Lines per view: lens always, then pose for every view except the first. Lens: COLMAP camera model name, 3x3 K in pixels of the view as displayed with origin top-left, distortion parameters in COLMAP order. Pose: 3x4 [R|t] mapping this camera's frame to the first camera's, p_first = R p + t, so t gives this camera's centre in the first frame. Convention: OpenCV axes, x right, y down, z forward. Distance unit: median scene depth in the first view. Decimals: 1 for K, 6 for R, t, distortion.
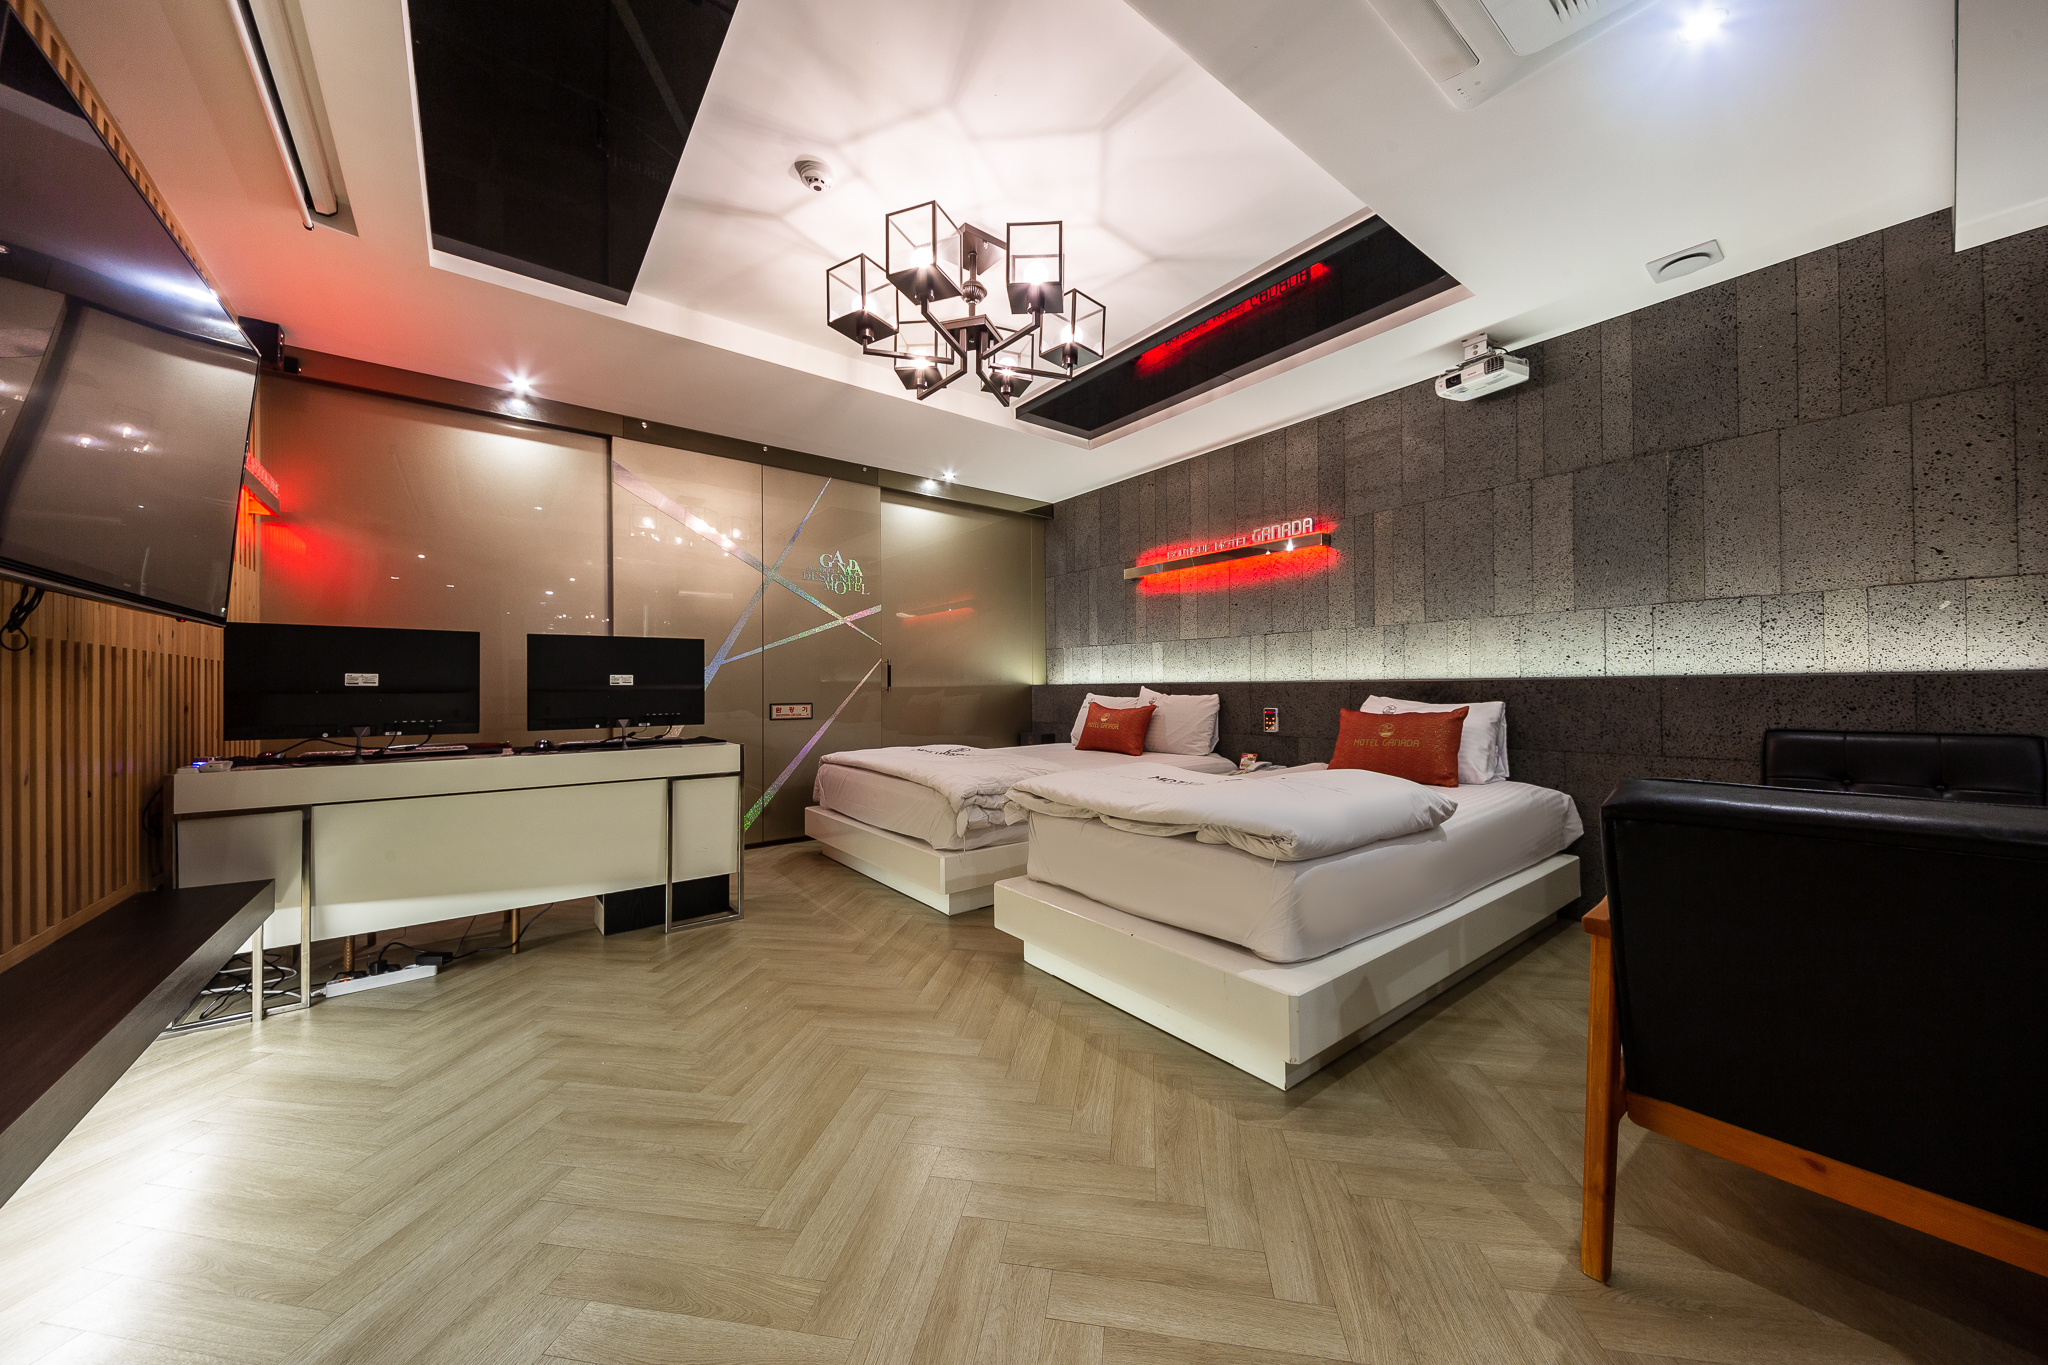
lens RADIAL K [[706.9, 0, 1033.5], [0, 706.9, 684.8], [0, 0, 1]] dist [0.041112, -0.011351]
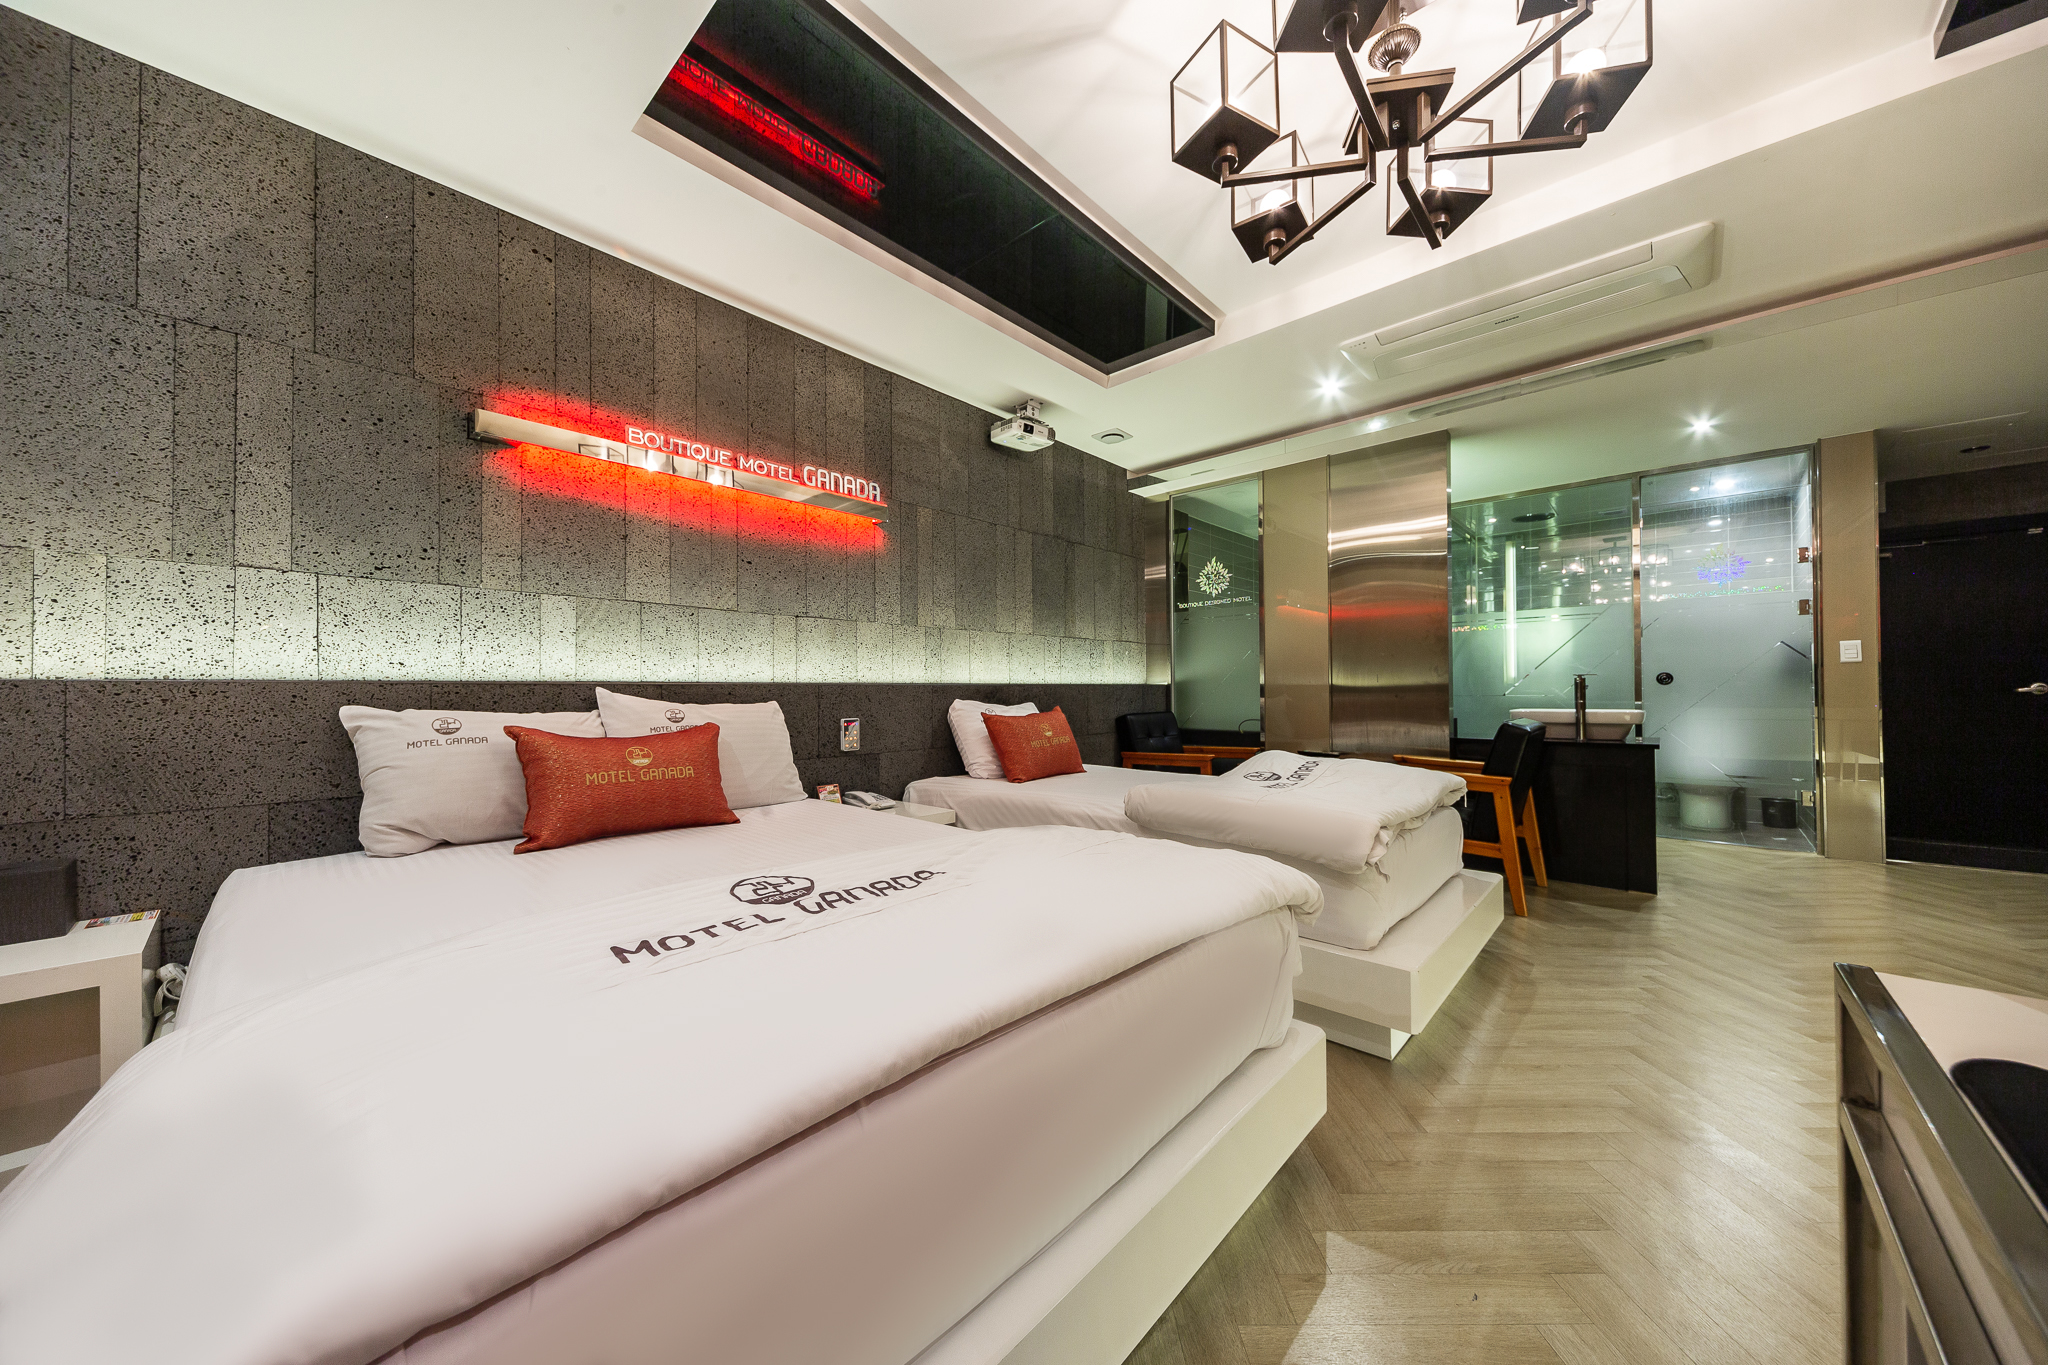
lens RADIAL K [[692.0, 0, 1031.4], [0, 692.0, 689.1], [0, 0, 1]] dist [0.011367, -0.000026]
pose [[-0.163972, 0.007499, 0.986436, -0.378054], [-0.000892, 0.999970, -0.007750, 0.006743], [-0.986465, -0.002151, -0.163960, 0.849607]]
